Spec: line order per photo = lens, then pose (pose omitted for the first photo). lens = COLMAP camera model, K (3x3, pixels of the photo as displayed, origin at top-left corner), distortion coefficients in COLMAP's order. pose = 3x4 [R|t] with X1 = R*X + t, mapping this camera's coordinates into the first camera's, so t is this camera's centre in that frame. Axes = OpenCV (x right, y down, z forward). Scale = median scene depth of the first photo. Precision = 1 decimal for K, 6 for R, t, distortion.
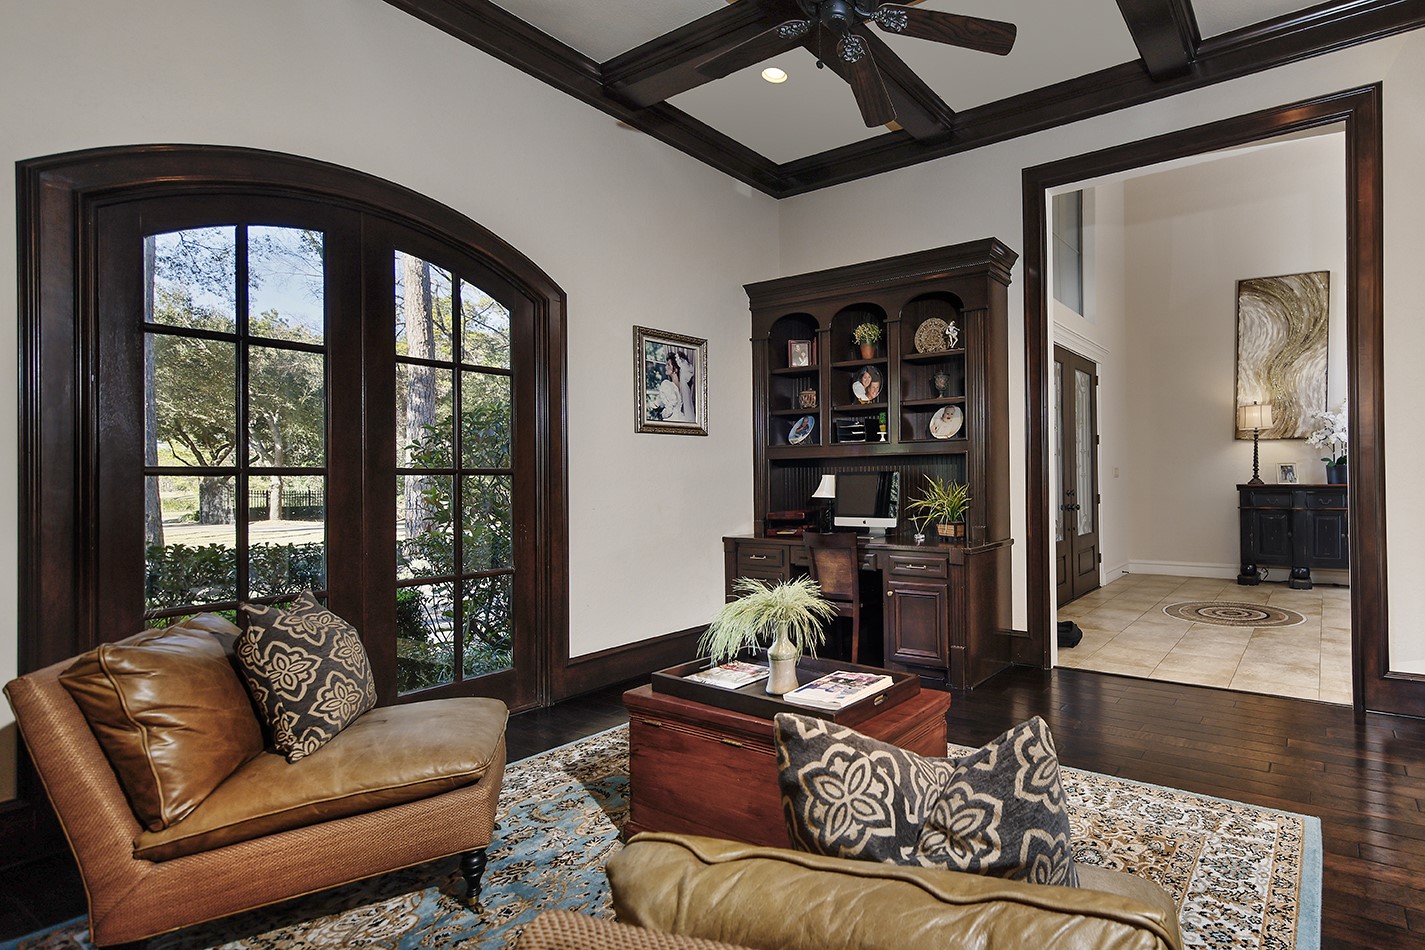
lens RADIAL K [[795.7, 0, 765.2], [0, 795.7, 469.6], [0, 0, 1]] dist [-0.000940, 0.000498]
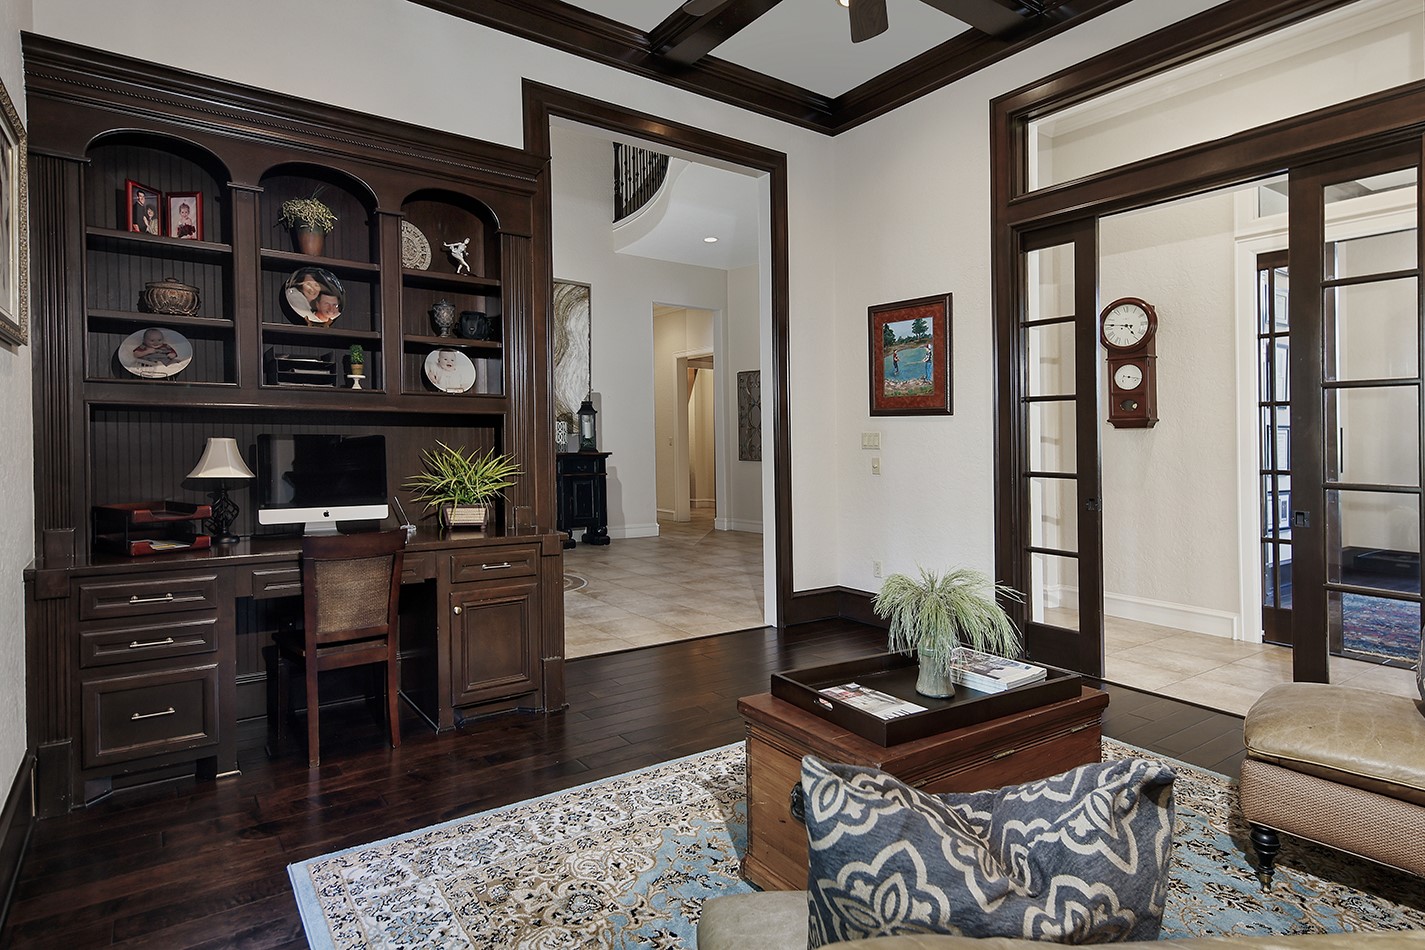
lens RADIAL K [[762.6, 0, 711.6], [0, 762.6, 446.3], [0, 0, 1]] dist [0.001227, 0.000115]
pose [[0.321087, 0.010344, 0.946993, -0.341904], [-0.021357, 0.999765, -0.003679, 0.007341], [-0.946809, -0.019043, 0.321233, 0.506685]]
